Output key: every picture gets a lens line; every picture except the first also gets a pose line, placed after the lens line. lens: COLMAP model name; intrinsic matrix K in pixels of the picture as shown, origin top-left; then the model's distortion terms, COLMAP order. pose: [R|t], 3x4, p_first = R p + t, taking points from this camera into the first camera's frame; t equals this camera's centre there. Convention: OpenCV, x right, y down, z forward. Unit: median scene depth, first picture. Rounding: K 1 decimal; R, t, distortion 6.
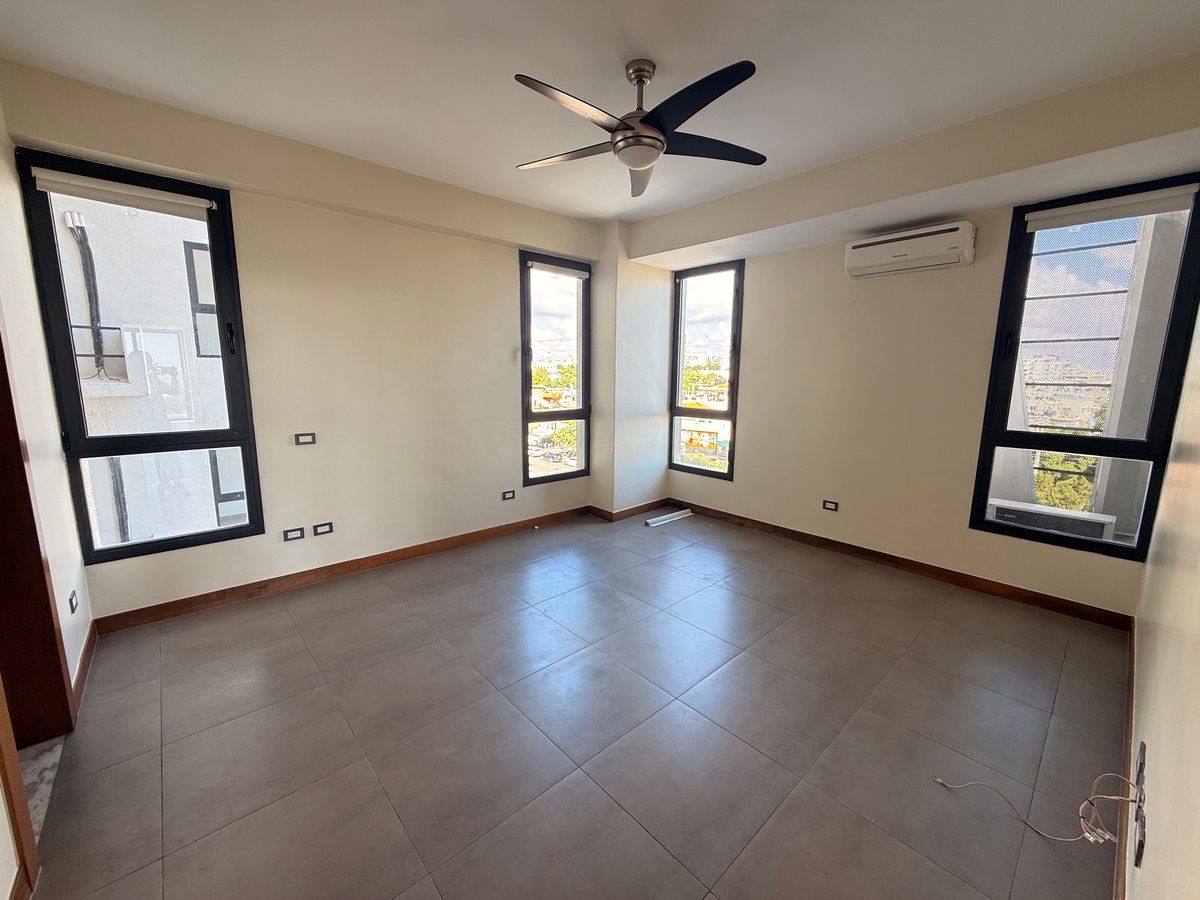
lens RADIAL K [[477.4, 0, 594.7], [0, 477.4, 445.3], [0, 0, 1]] dist [-0.002879, -0.000268]
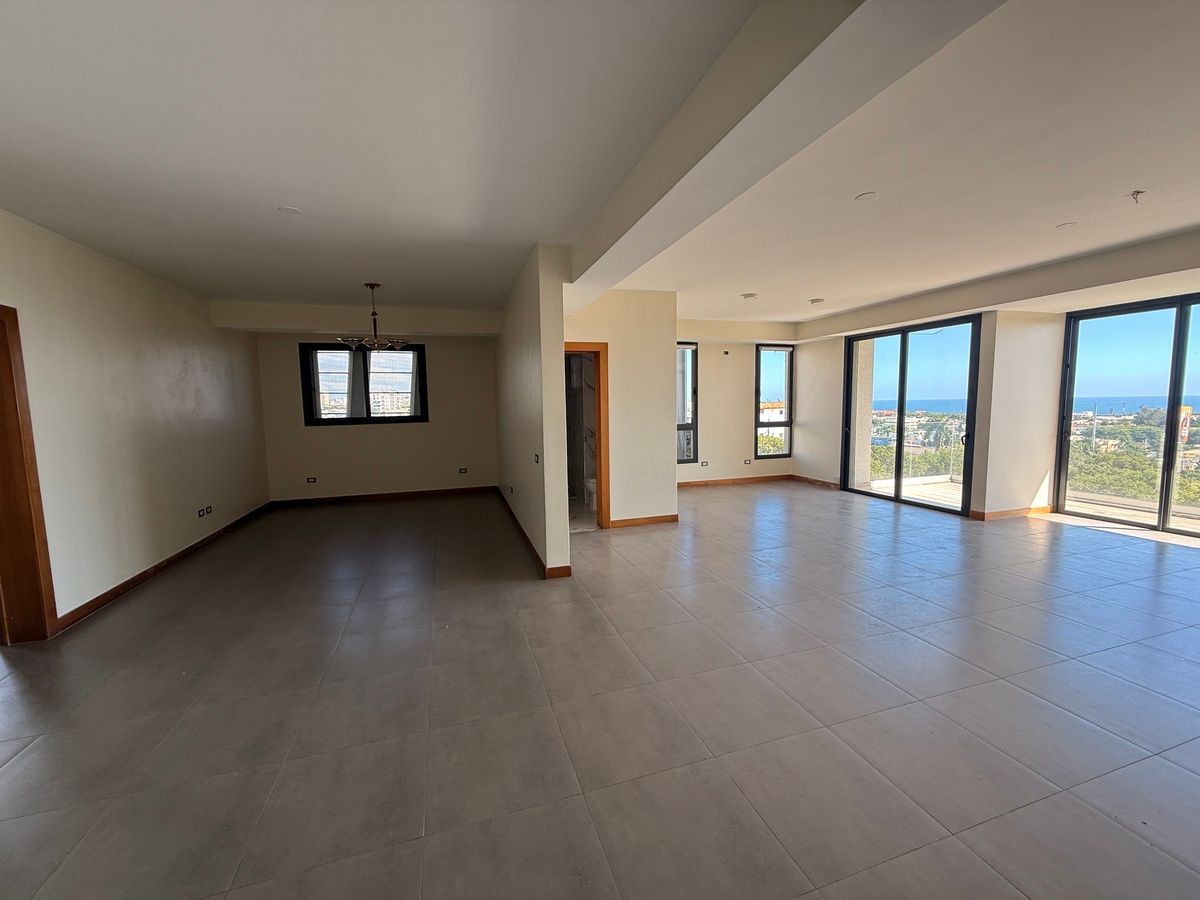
lens RADIAL K [[477.4, 0, 595.2], [0, 477.4, 452.2], [0, 0, 1]] dist [-0.002879, -0.000268]
pose [[0.913579, 0.010334, -0.406530, 0.047968], [-0.035692, 0.997857, -0.054844, 0.178483], [0.405092, 0.064614, 0.911990, -1.014278]]
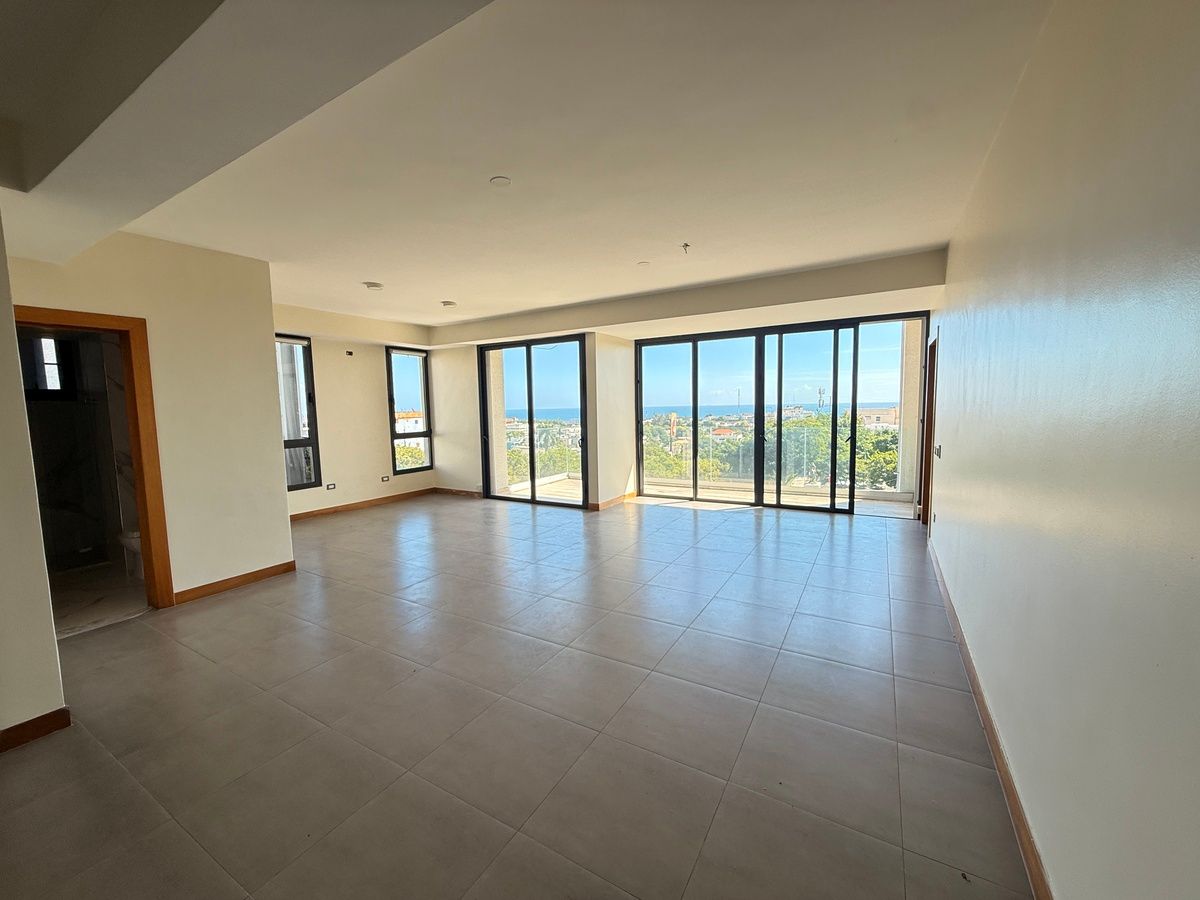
lens RADIAL K [[477.4, 0, 593.6], [0, 477.4, 447.5], [0, 0, 1]] dist [-0.002879, -0.000268]
pose [[0.952051, -0.060137, 0.299970, 0.029754], [0.083726, 0.994274, -0.066402, 0.153962], [-0.294259, 0.088333, 0.951635, -0.846577]]
